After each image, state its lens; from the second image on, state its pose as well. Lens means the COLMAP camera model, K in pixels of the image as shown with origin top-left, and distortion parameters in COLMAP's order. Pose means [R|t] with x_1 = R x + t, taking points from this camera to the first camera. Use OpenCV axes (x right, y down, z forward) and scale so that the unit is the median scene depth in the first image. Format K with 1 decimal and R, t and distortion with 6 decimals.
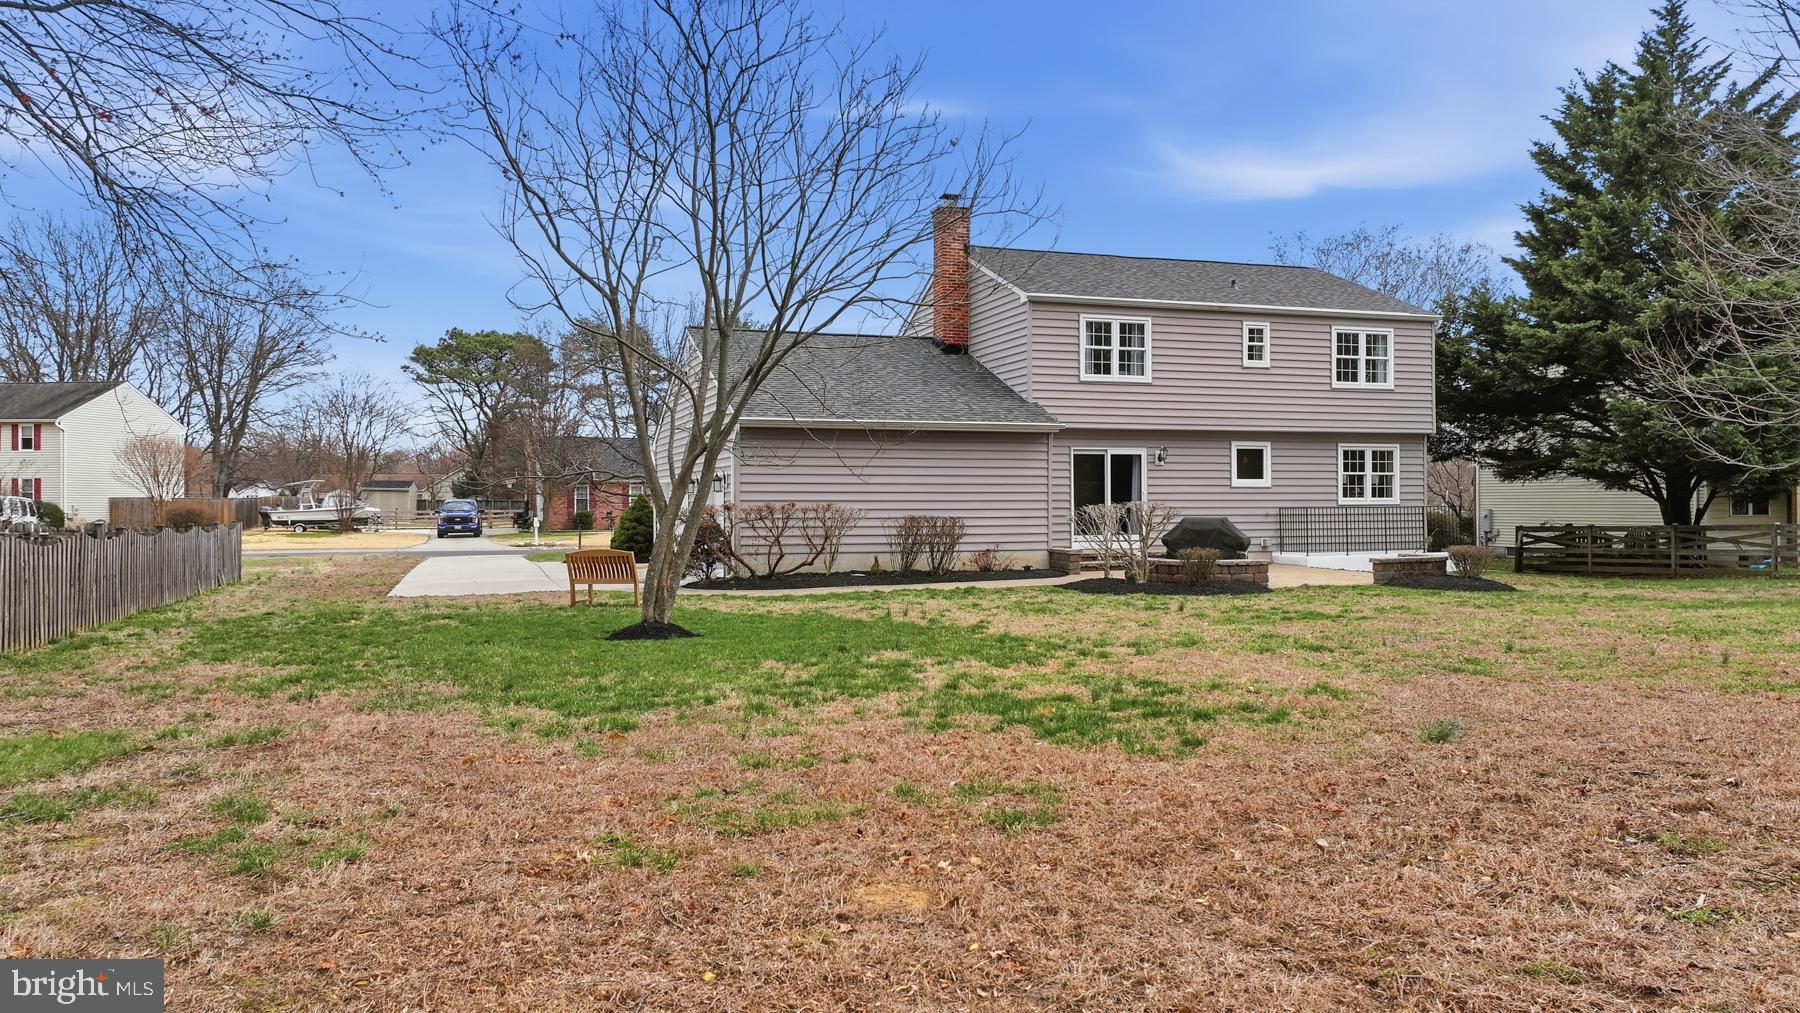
lens RADIAL K [[1277.1, 0, 916.0], [0, 1277.1, 503.3], [0, 0, 1]] dist [0.012896, 0.005435]
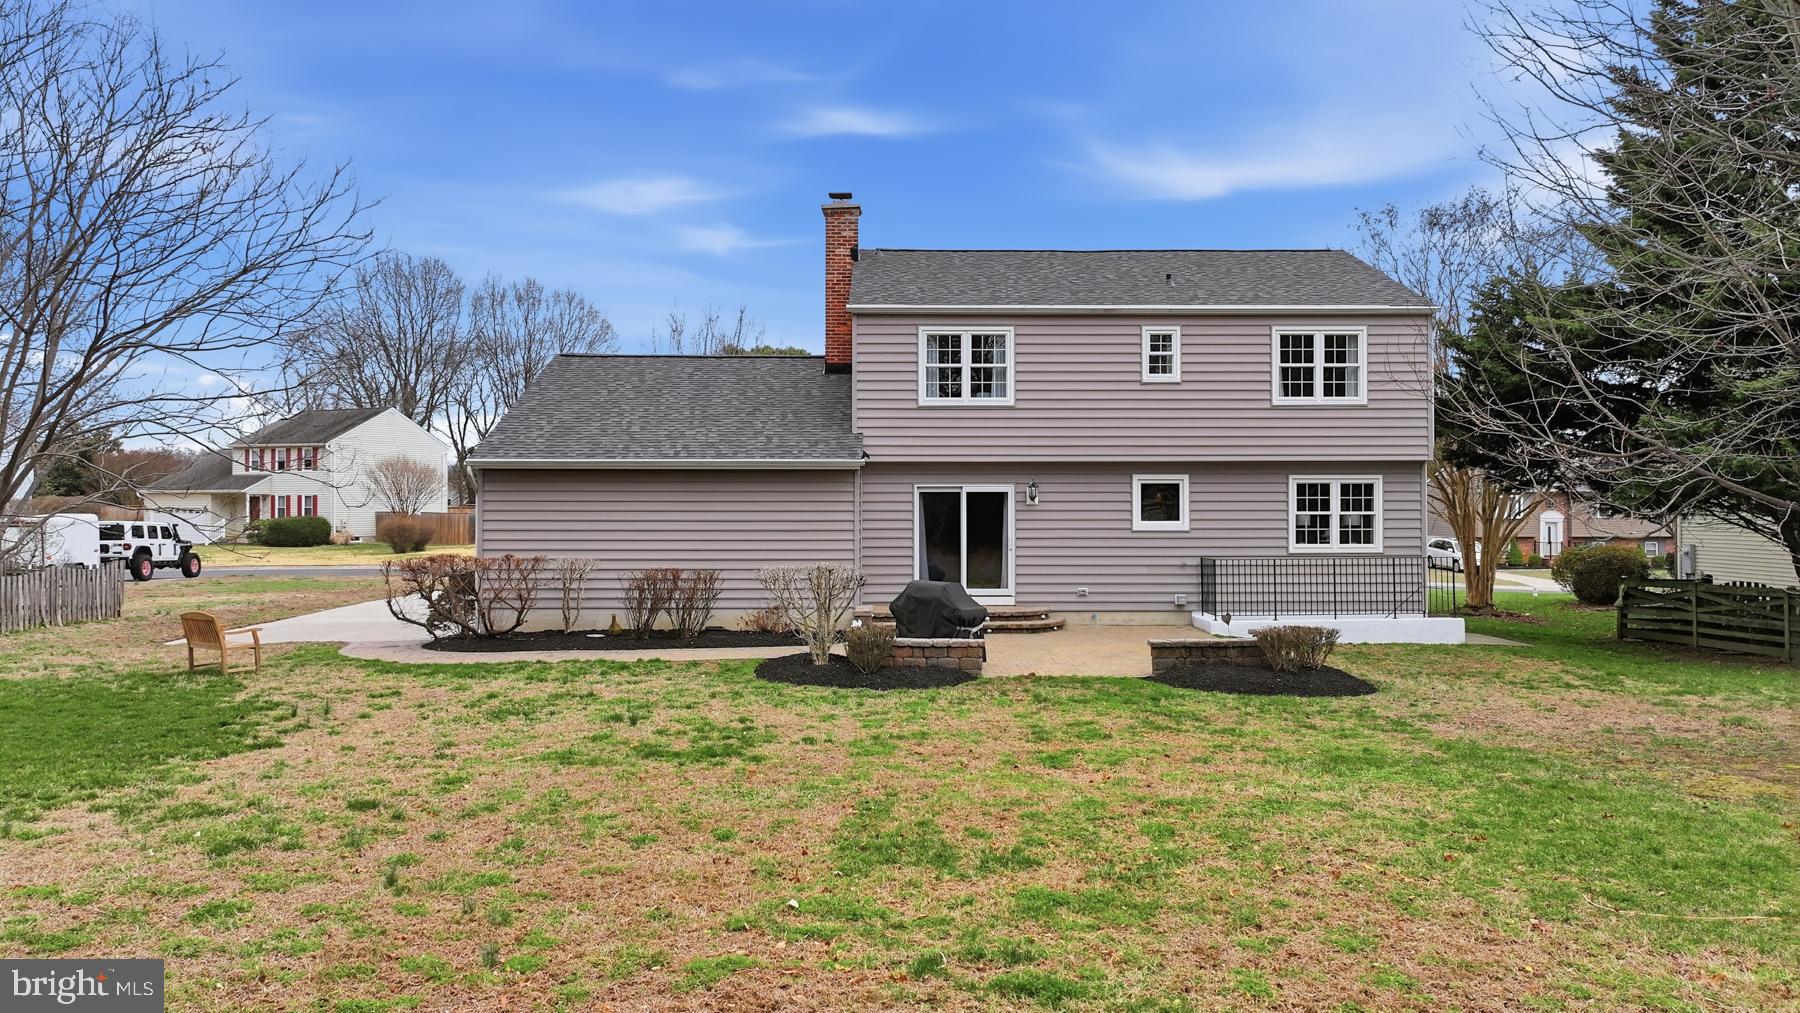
lens RADIAL K [[1277.1, 0, 906.9], [0, 1277.1, 497.6], [0, 0, 1]] dist [0.012896, 0.005435]
pose [[0.953569, 0.000660, -0.301174, 0.347741], [-0.002170, 0.999987, -0.004679, -0.029181], [0.301167, 0.005115, 0.953558, 0.181579]]
